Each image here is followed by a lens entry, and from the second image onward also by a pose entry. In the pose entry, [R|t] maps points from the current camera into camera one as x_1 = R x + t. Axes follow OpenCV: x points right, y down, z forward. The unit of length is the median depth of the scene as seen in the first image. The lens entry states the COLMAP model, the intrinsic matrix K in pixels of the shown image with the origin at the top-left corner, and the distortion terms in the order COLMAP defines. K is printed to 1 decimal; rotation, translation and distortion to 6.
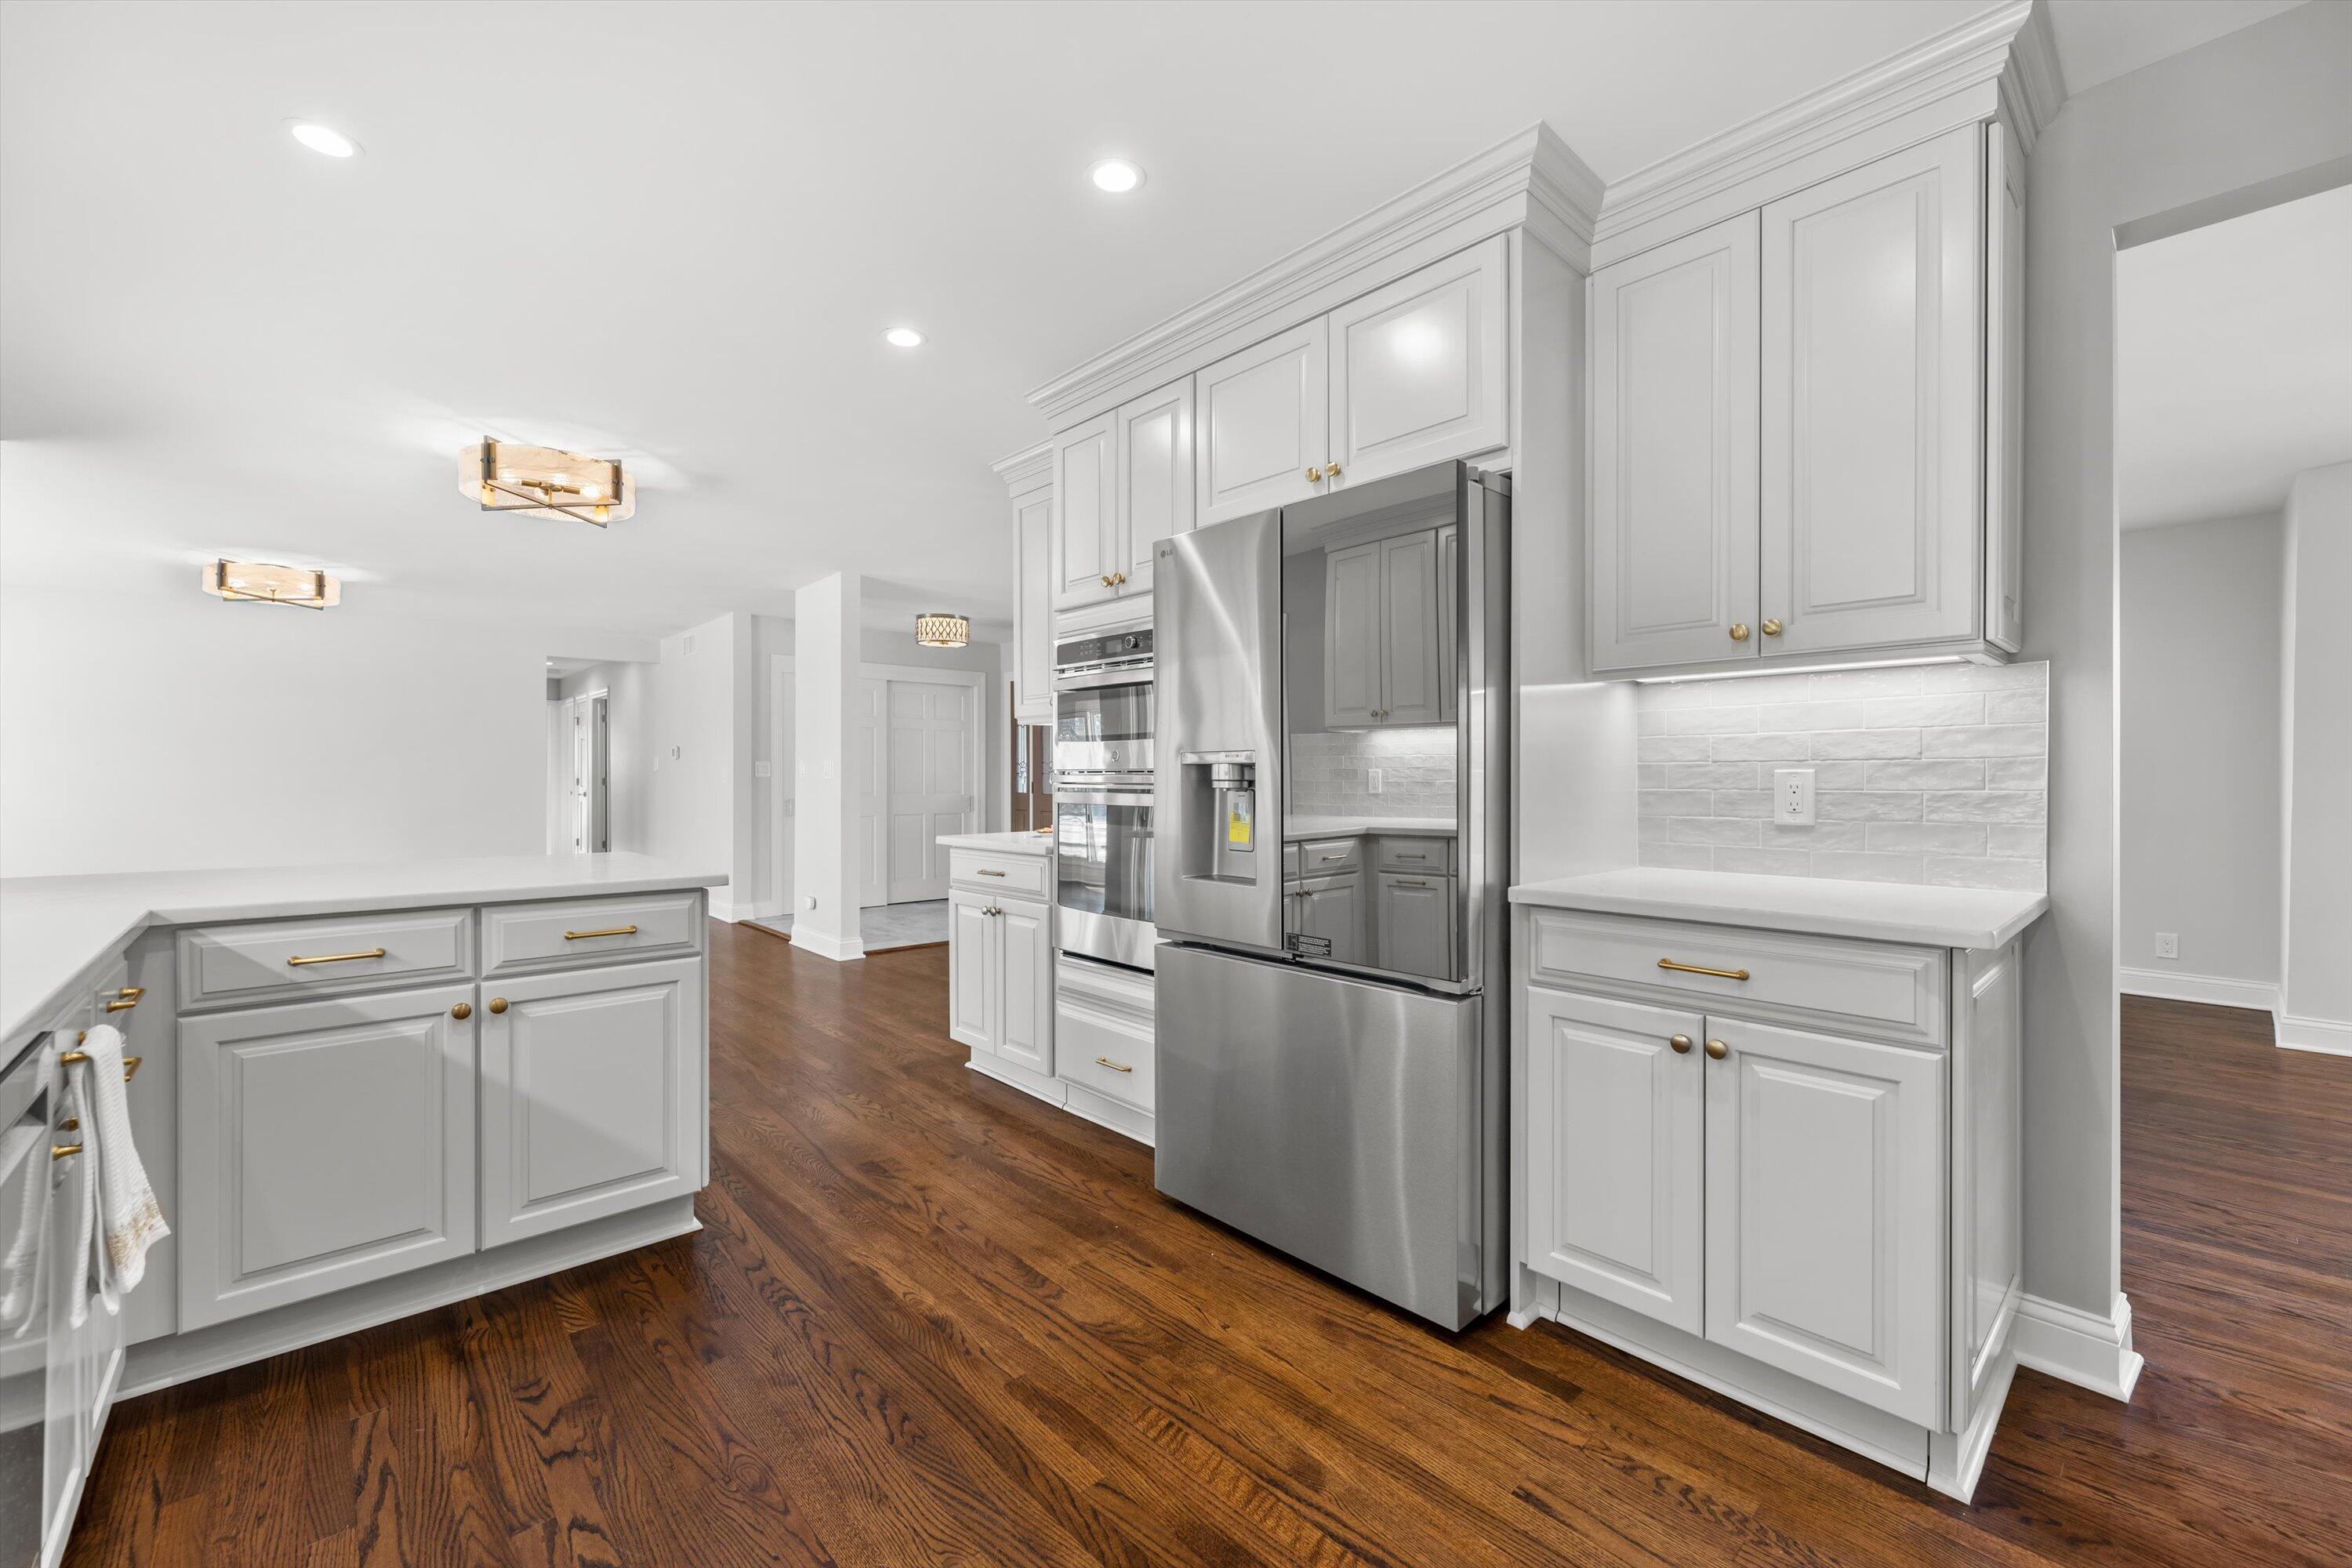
lens RADIAL K [[957.8, 0, 1161.5], [0, 957.8, 777.9], [0, 0, 1]] dist [0.002173, -0.001295]
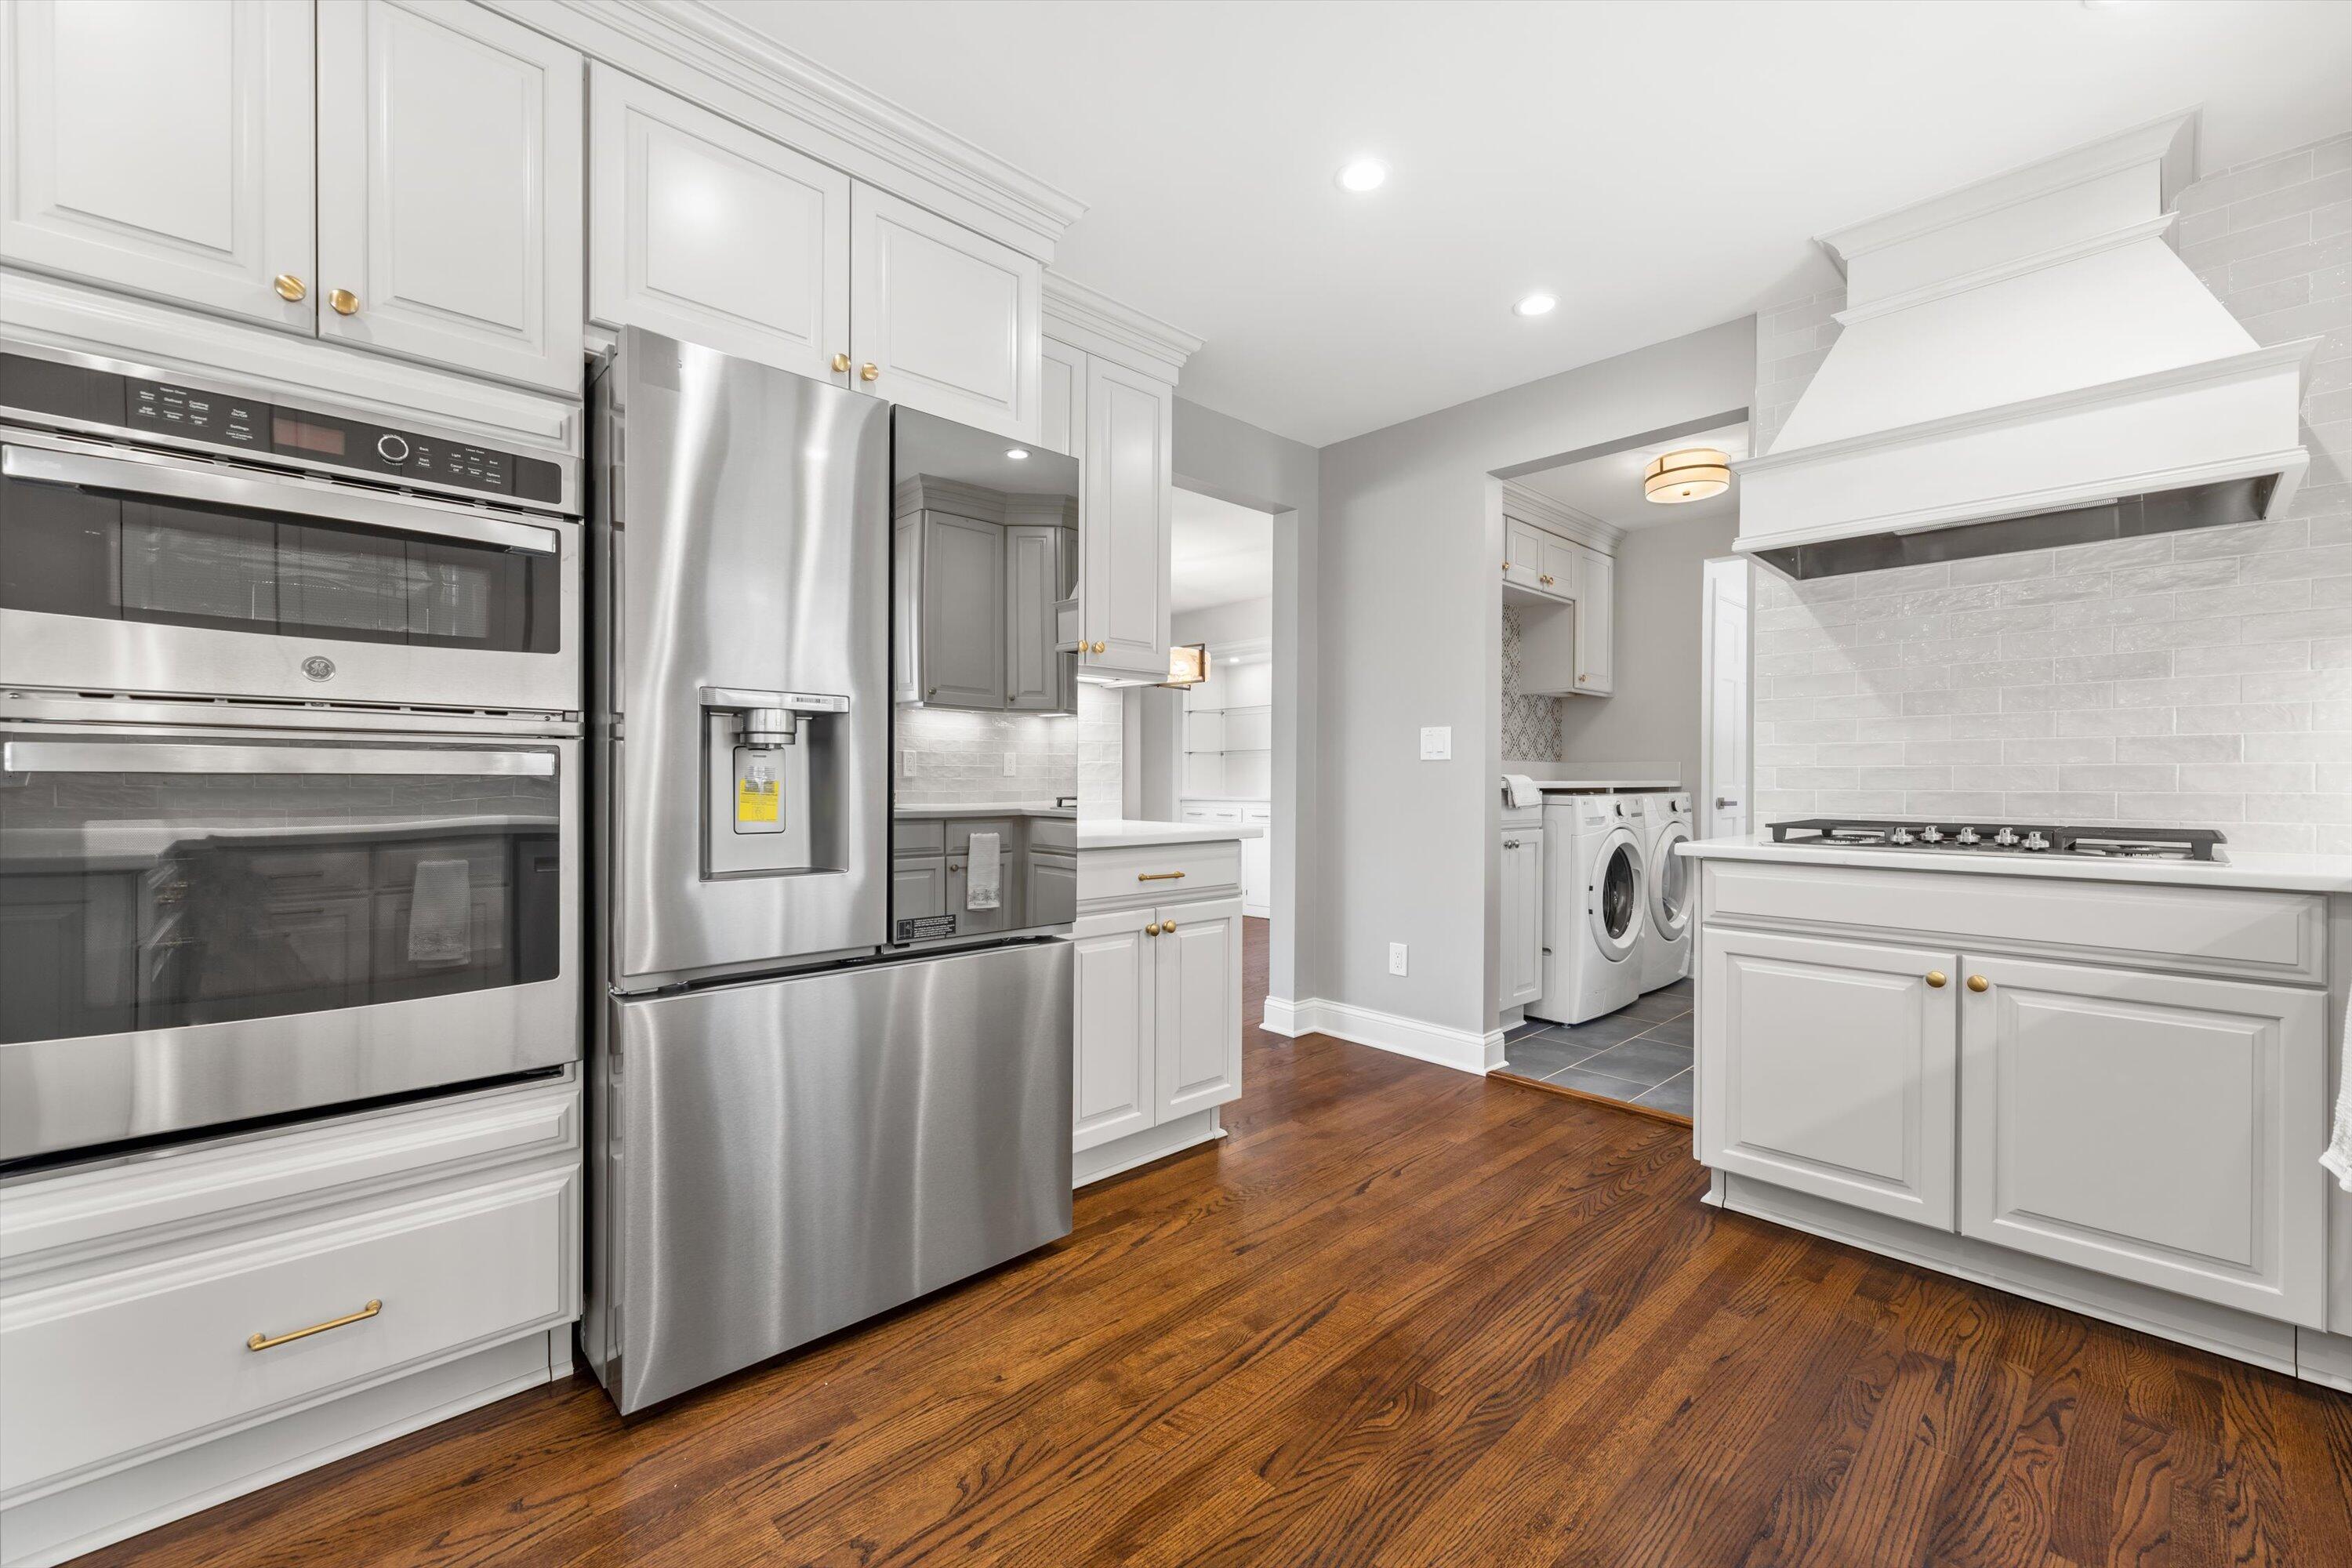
lens RADIAL K [[957.8, 0, 1177.8], [0, 957.8, 787.4], [0, 0, 1]] dist [0.002173, -0.001295]
pose [[-0.029076, -0.008108, 0.999544, -0.741416], [-0.001905, 0.999966, 0.008056, 0.041724], [-0.999575, -0.001670, -0.029090, 0.825527]]
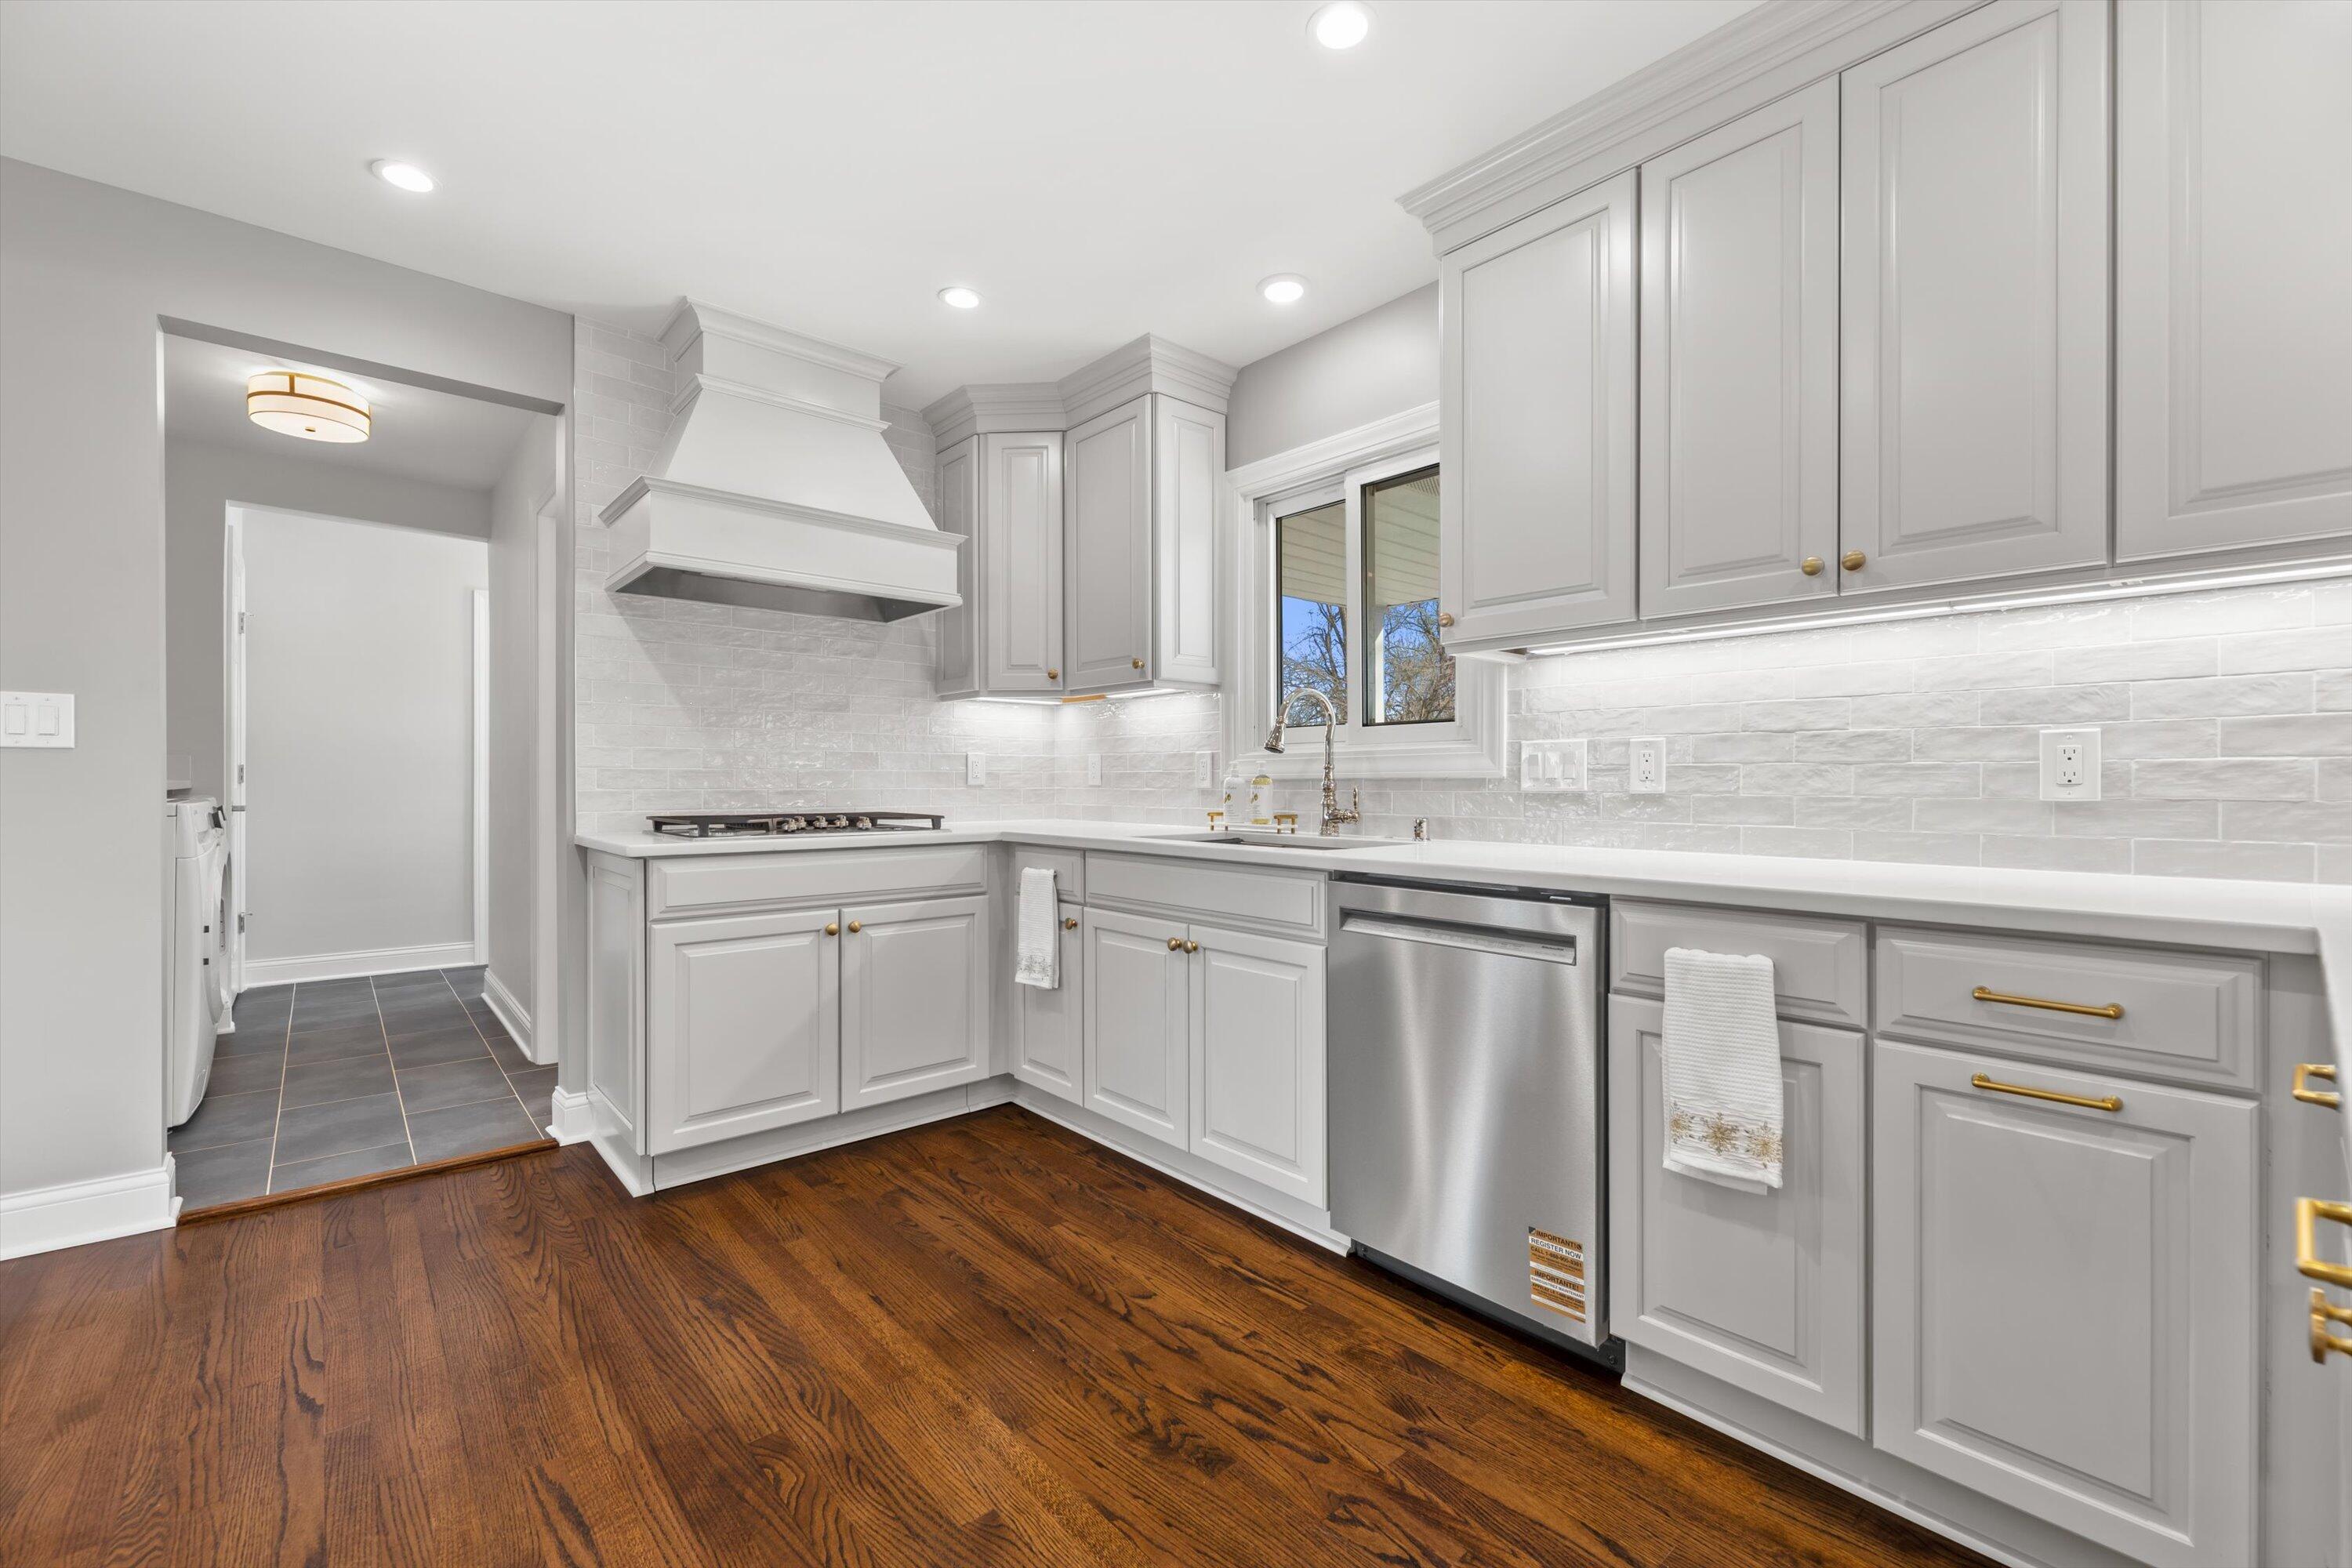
lens RADIAL K [[974.6, 0, 1178.0], [0, 974.6, 785.8], [0, 0, 1]] dist [-0.002206, -0.000064]
pose [[-0.999987, -0.000601, 0.005111, -0.279673], [-0.000569, 0.999980, 0.006259, 0.038646], [-0.005115, 0.006256, -0.999967, 1.341657]]
